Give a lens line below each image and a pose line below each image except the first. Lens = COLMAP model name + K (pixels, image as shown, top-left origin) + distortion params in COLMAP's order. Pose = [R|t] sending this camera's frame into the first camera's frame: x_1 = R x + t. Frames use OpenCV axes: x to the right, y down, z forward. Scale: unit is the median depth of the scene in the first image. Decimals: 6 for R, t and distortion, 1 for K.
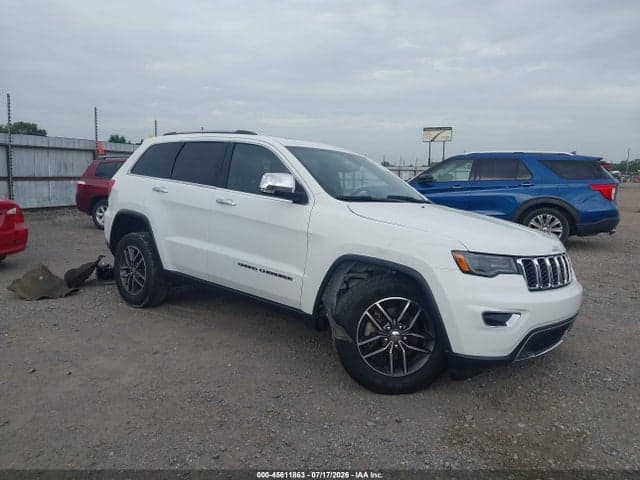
lens RADIAL K [[494.8, 0, 320.2], [0, 494.8, 238.3], [0, 0, 1]] dist [0.123597, -0.250115]
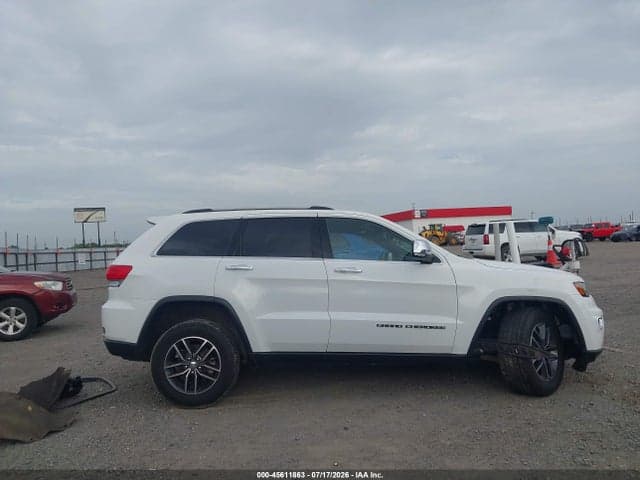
lens RADIAL K [[510.5, 0, 306.3], [0, 510.5, 239.3], [0, 0, 1]] dist [0.030603, -0.015654]
pose [[0.774645, -0.038799, 0.631205, -0.724243], [0.137336, 0.984617, -0.108023, -0.025617], [-0.617304, 0.170367, 0.768057, 0.153309]]
